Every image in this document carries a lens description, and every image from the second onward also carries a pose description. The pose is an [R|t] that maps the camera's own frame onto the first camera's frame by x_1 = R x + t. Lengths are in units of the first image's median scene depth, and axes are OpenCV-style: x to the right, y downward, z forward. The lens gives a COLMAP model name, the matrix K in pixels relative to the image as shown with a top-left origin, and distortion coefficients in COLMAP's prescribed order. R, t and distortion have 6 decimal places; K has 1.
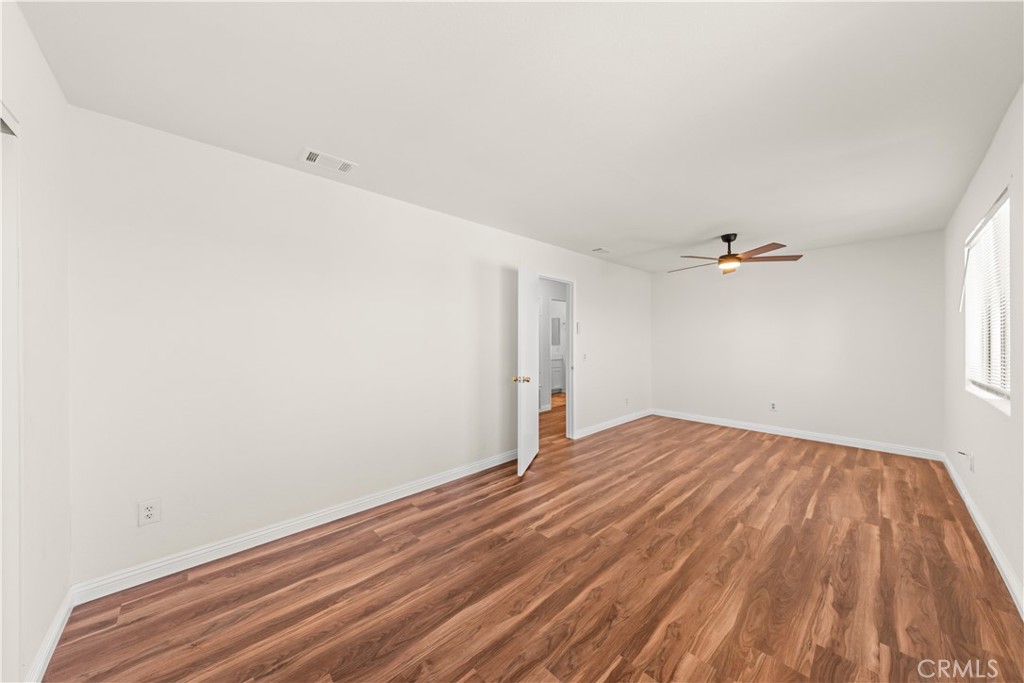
lens RADIAL K [[341.9, 0, 505.0], [0, 341.9, 340.6], [0, 0, 1]] dist [0.023568, -0.007344]
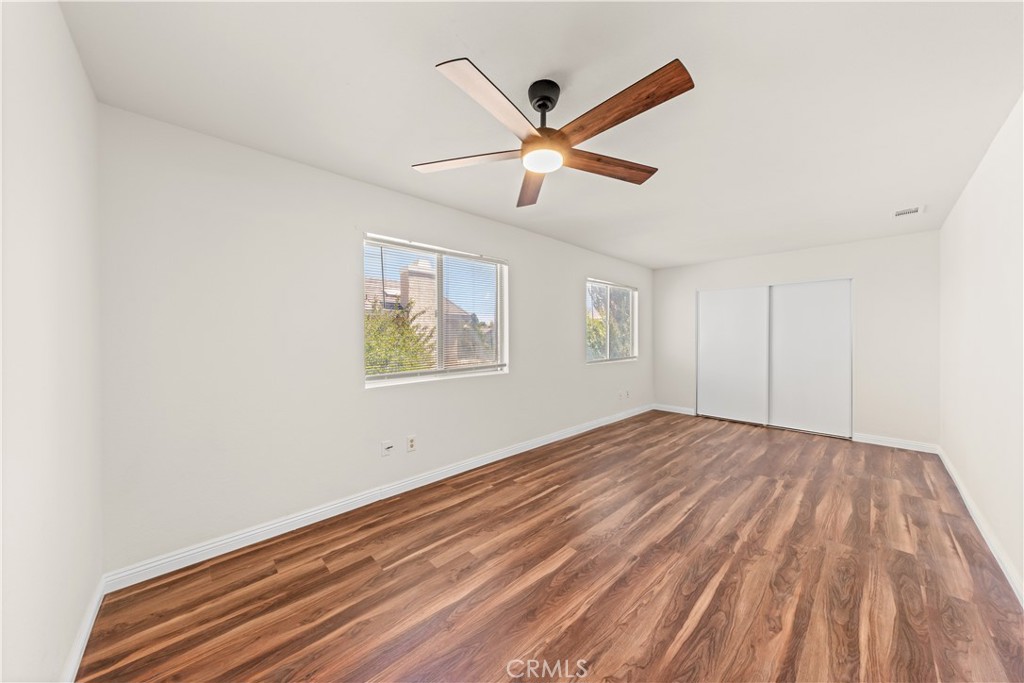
lens RADIAL K [[341.9, 0, 505.0], [0, 341.9, 340.6], [0, 0, 1]] dist [0.023568, -0.007344]
pose [[-0.999930, -0.003672, -0.011234, 1.073275], [-0.003826, 0.999899, 0.013712, 0.001228], [0.011183, 0.013754, -0.999843, 2.166709]]
